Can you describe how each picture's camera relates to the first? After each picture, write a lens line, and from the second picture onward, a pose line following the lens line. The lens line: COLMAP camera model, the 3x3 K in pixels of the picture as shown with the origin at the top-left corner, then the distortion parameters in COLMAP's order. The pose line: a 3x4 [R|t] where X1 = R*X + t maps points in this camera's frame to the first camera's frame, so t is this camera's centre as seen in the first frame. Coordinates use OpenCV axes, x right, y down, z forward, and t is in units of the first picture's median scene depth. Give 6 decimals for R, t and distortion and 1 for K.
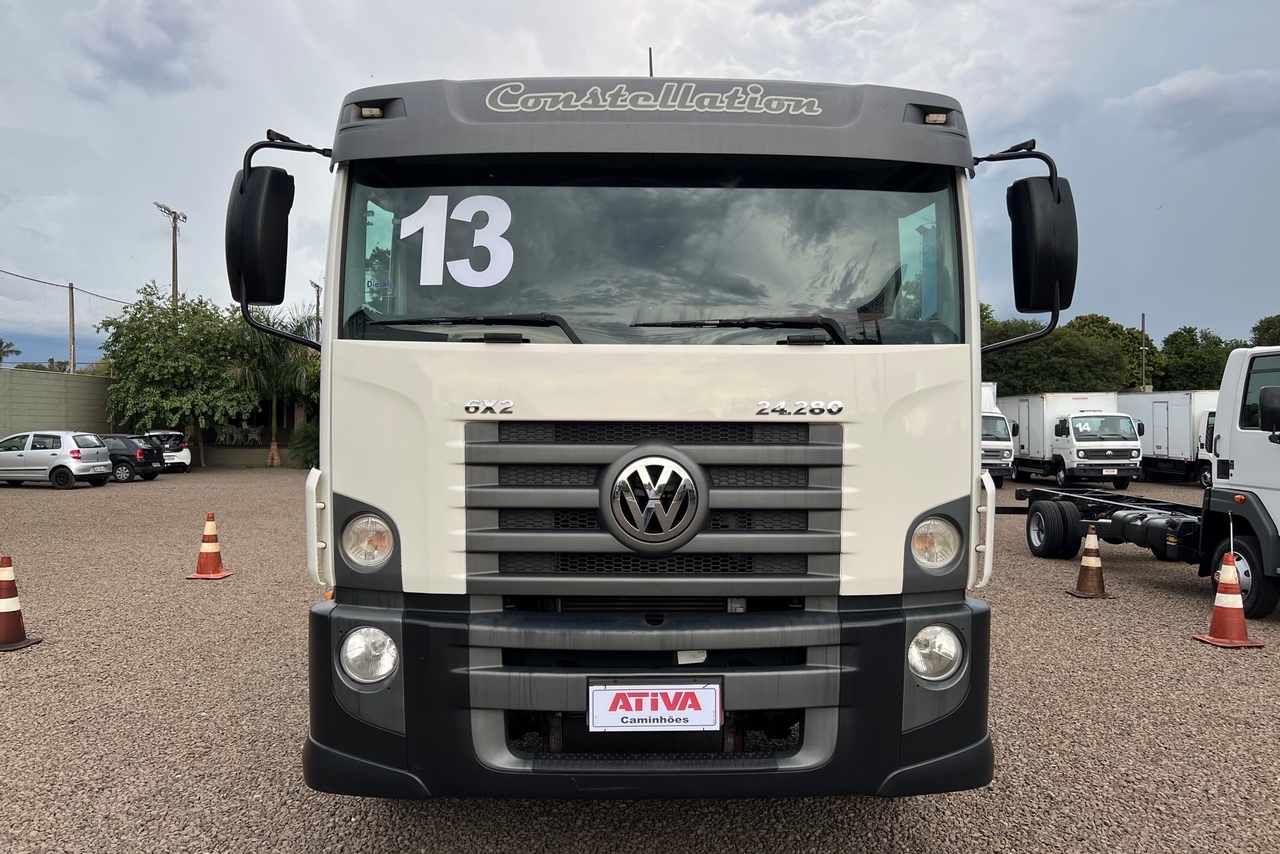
lens RADIAL K [[948.2, 0, 640.0], [0, 948.2, 427.0], [0, 0, 1]] dist [0.095700, -0.113742]
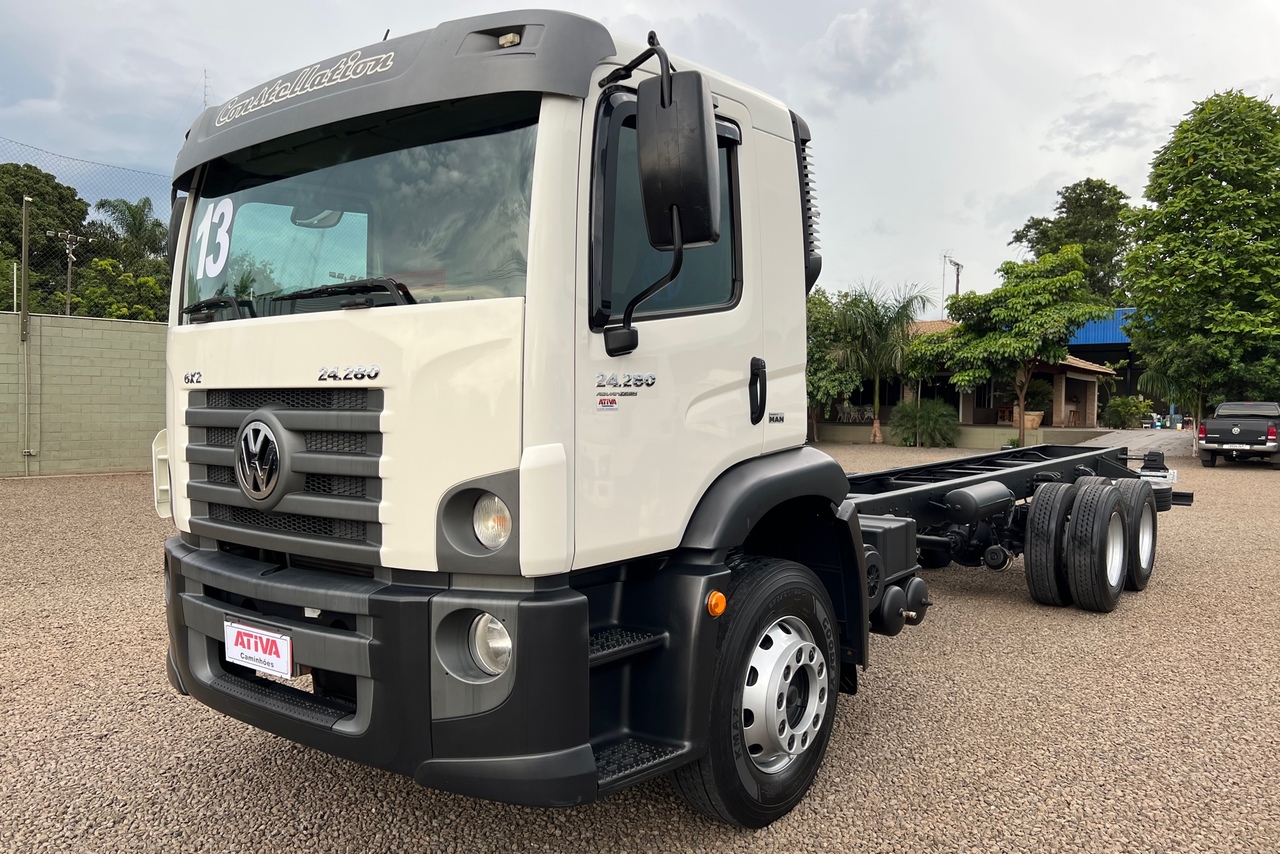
lens RADIAL K [[957.8, 0, 640.0], [0, 957.8, 427.0], [0, 0, 1]] dist [0.011140, 0.000253]
pose [[0.774996, 0.013196, -0.631829, 1.022904], [0.000293, 0.999774, 0.021240, 0.014686], [0.631966, -0.016646, 0.774817, 0.415464]]
